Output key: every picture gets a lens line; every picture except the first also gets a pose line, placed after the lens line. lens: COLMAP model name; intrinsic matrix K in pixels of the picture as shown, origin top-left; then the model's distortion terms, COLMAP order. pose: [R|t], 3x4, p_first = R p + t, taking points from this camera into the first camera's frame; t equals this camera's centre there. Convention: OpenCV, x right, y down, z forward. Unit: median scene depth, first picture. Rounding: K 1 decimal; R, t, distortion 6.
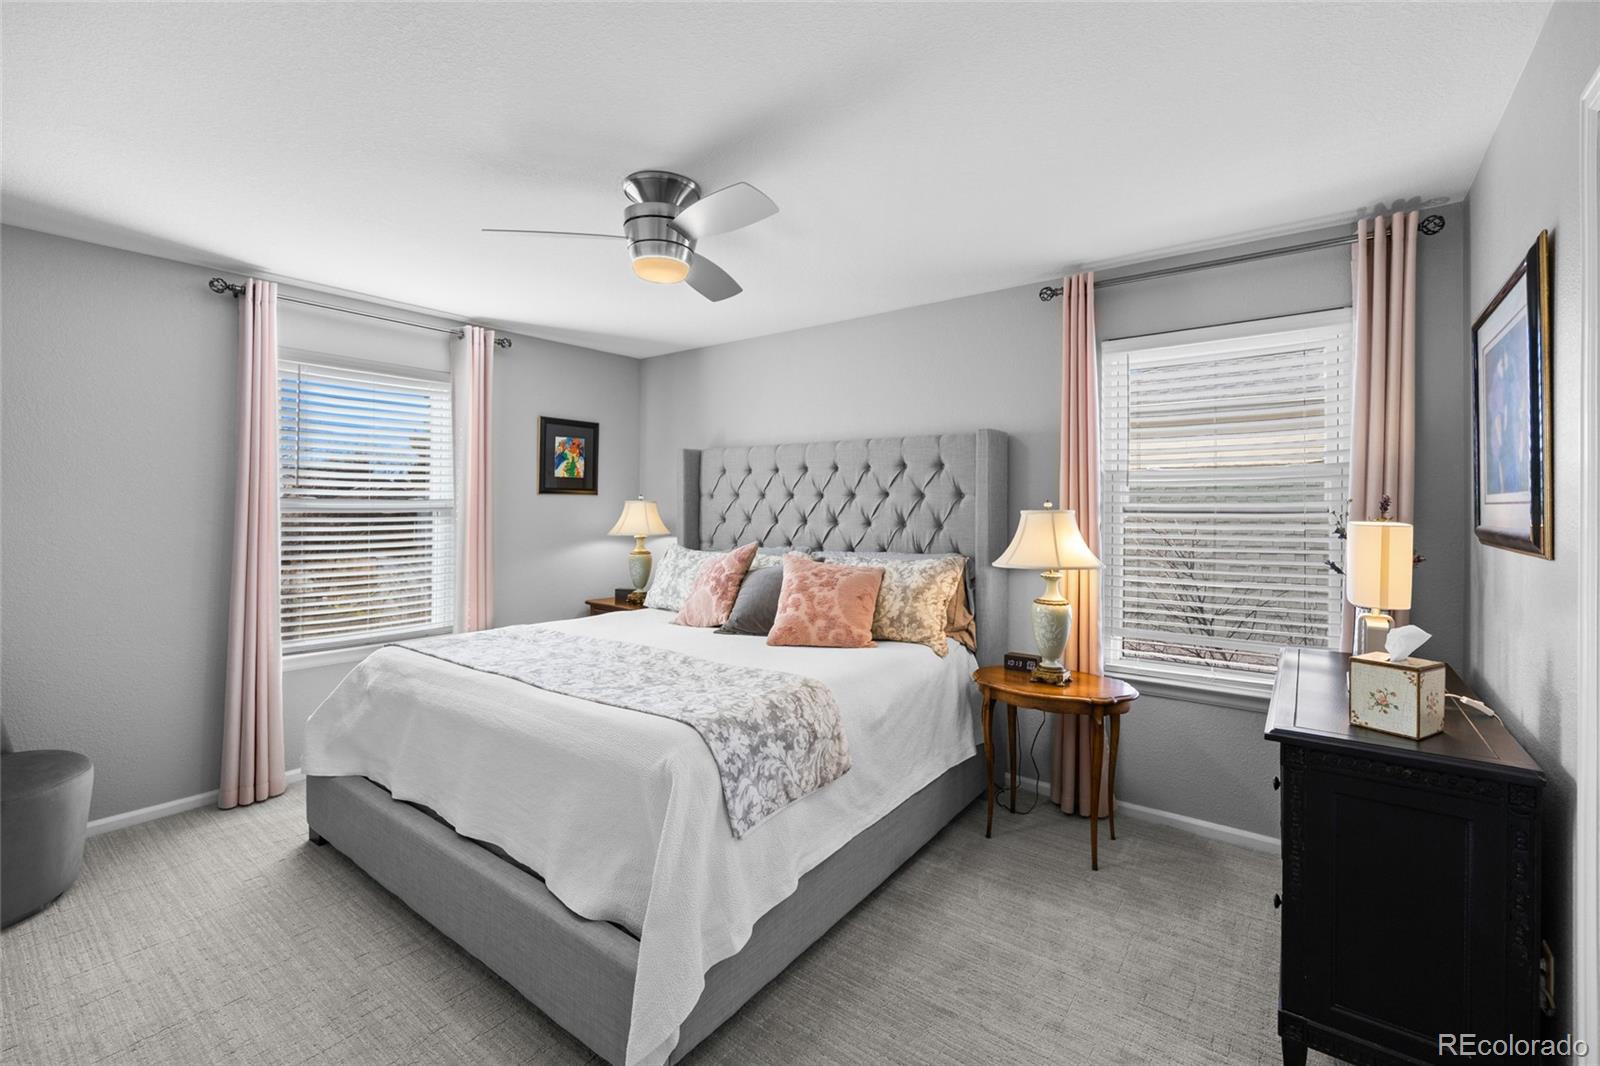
lens RADIAL K [[679.8, 0, 799.8], [0, 679.8, 508.5], [0, 0, 1]] dist [-0.001459, -0.000033]
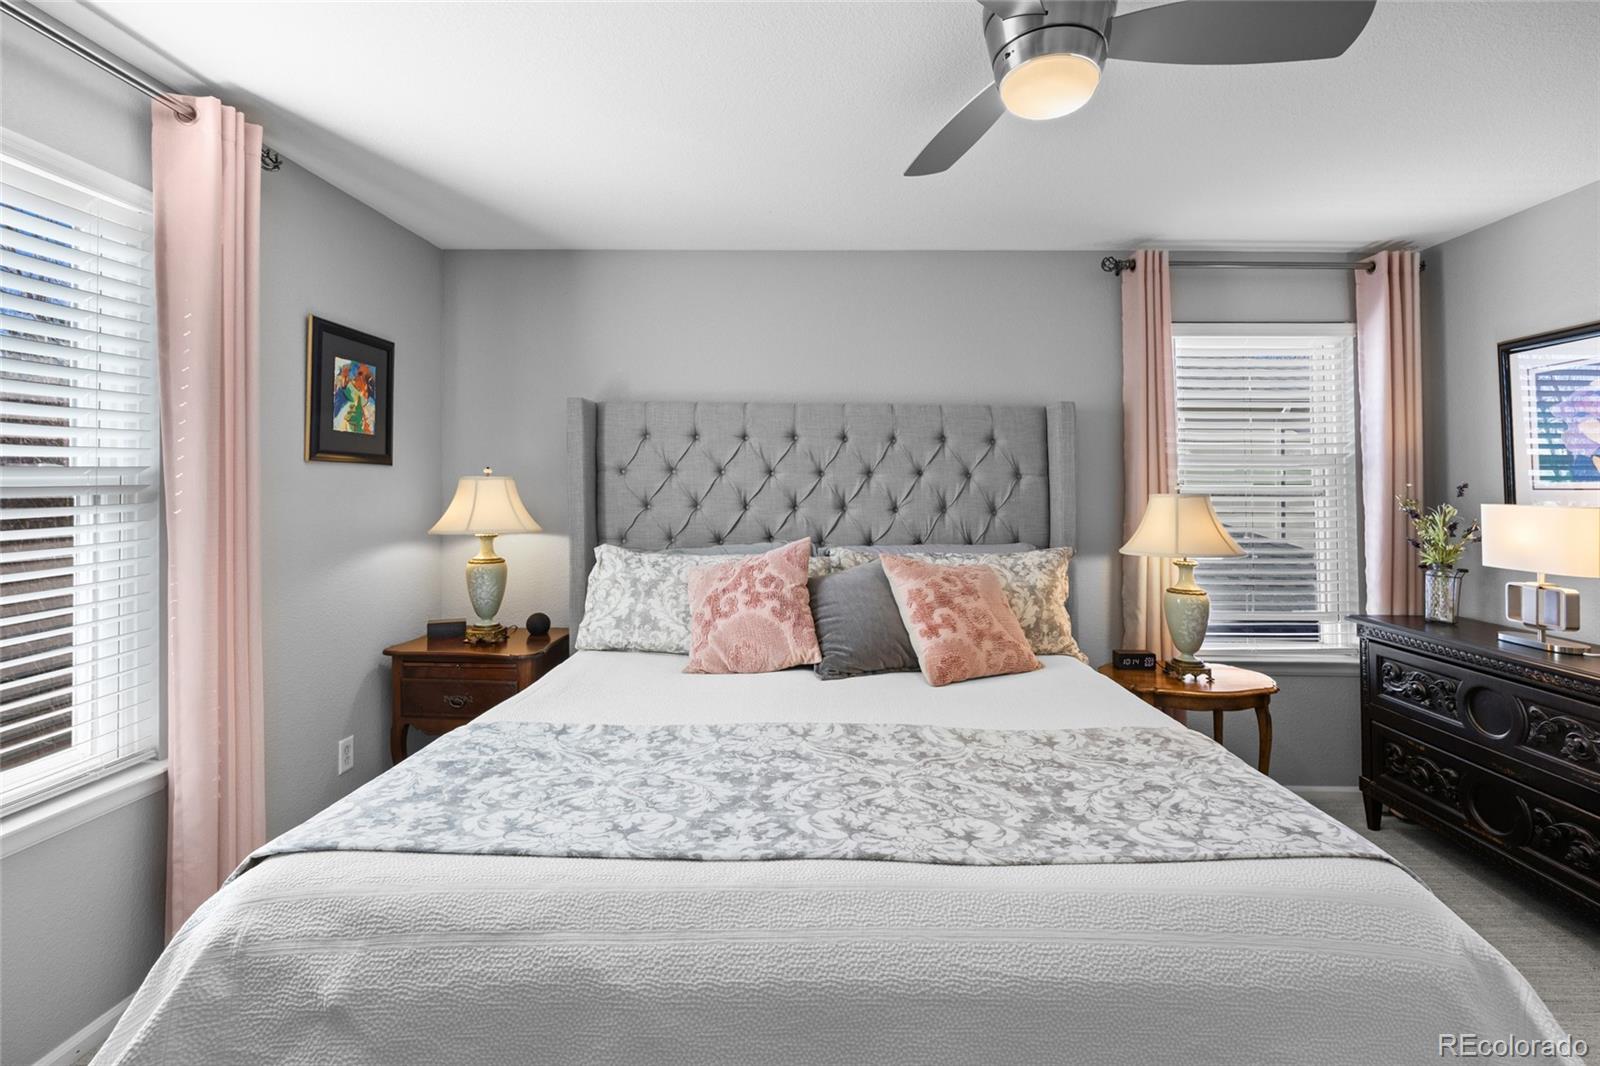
lens RADIAL K [[696.7, 0, 799.9], [0, 696.7, 489.0], [0, 0, 1]] dist [-0.012148, 0.000154]
pose [[0.811308, 0.003316, 0.584610, -0.388077], [-0.003747, 0.999993, -0.000472, -0.000725], [-0.584607, -0.001808, 0.811314, 0.335164]]
